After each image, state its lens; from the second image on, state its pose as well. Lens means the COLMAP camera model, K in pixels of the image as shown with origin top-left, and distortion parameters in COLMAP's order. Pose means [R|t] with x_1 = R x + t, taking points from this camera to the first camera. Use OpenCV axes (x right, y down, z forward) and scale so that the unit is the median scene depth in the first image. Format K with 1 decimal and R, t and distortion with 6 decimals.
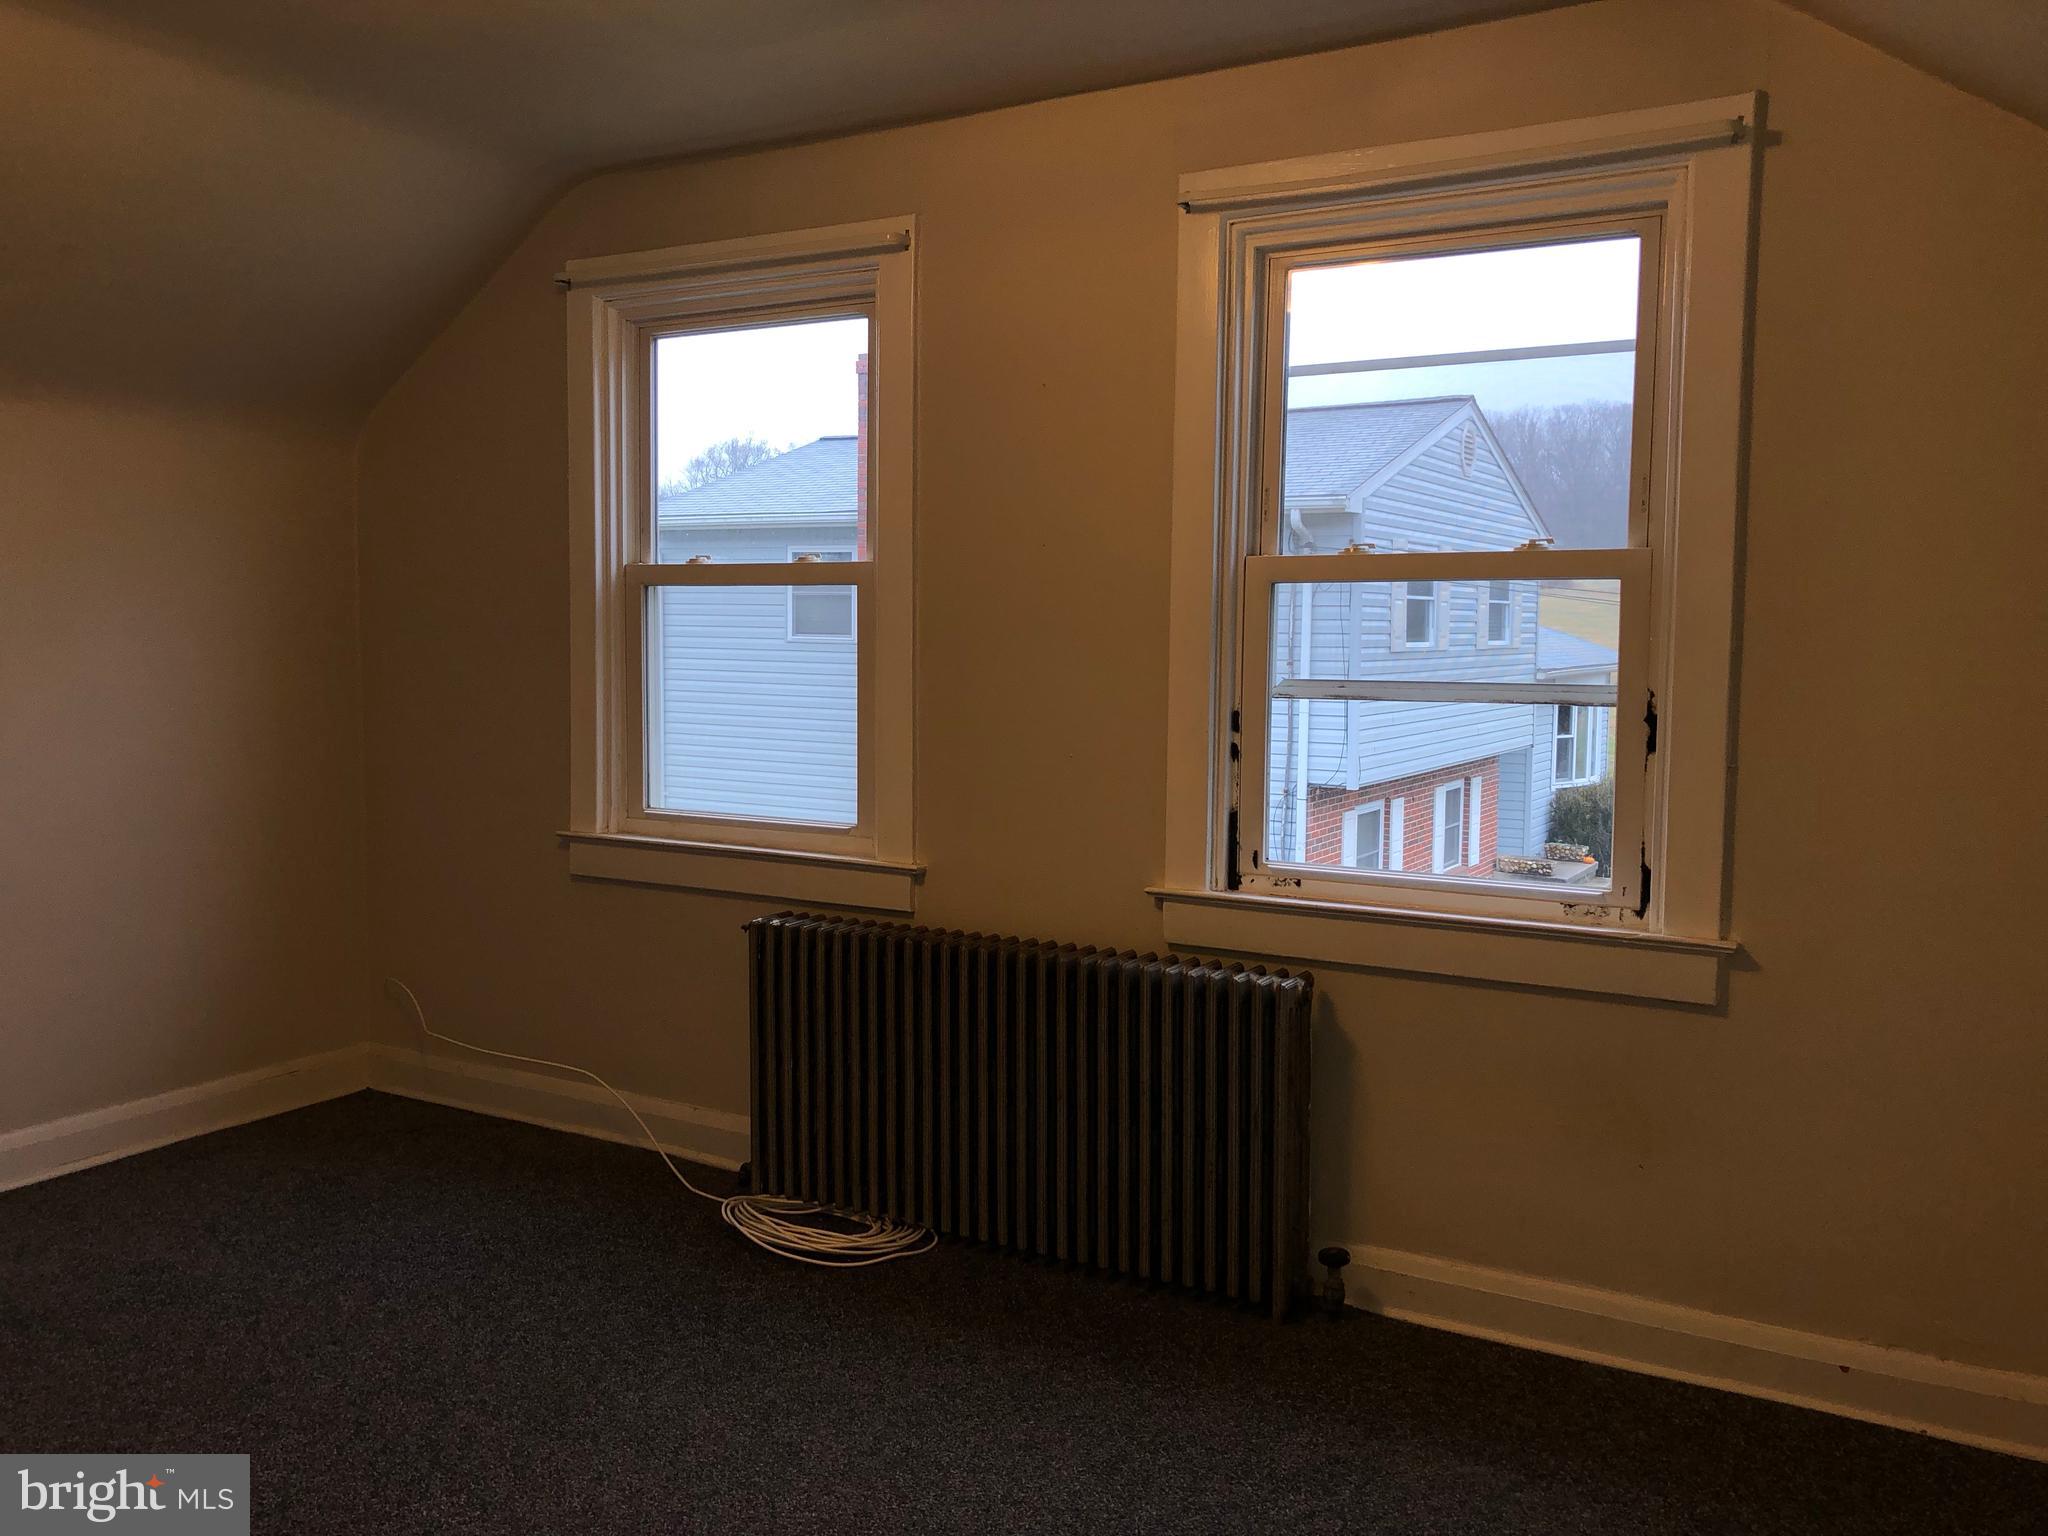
lens RADIAL K [[1674.7, 0, 996.0], [0, 1674.7, 749.2], [0, 0, 1]] dist [0.029054, -0.030319]
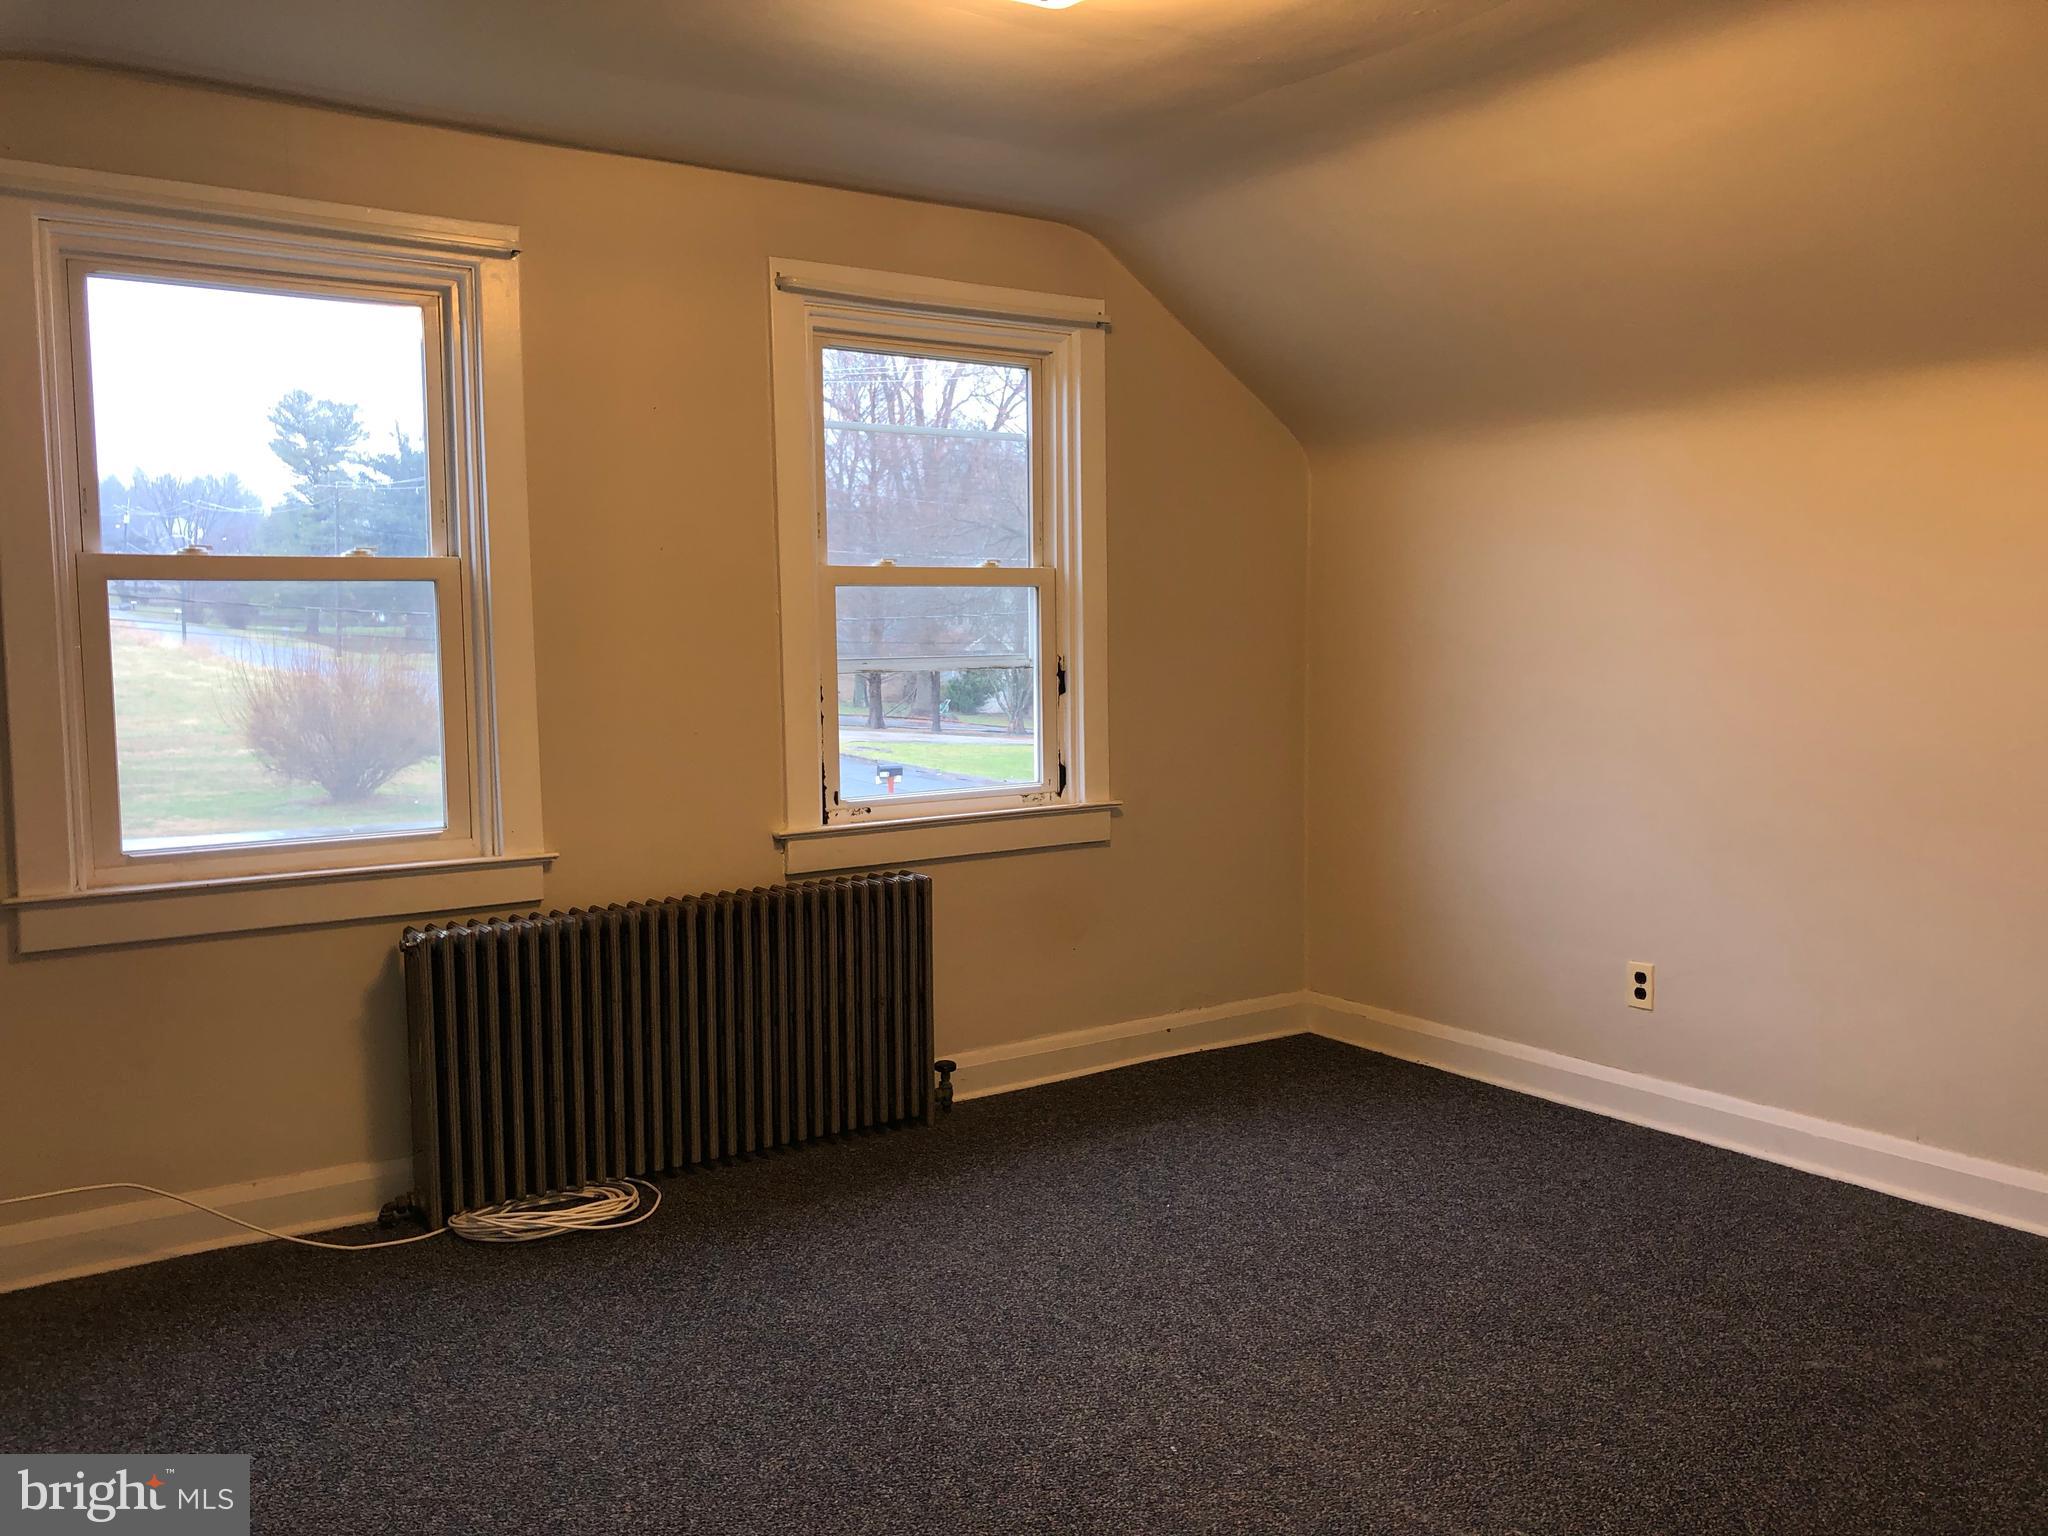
lens RADIAL K [[1674.7, 0, 1005.7], [0, 1674.7, 755.7], [0, 0, 1]] dist [0.029054, -0.030319]
pose [[0.416883, -0.082555, 0.905203, -0.915247], [0.083440, 0.995138, 0.052330, -0.022945], [-0.905122, 0.053715, 0.421745, 0.313844]]
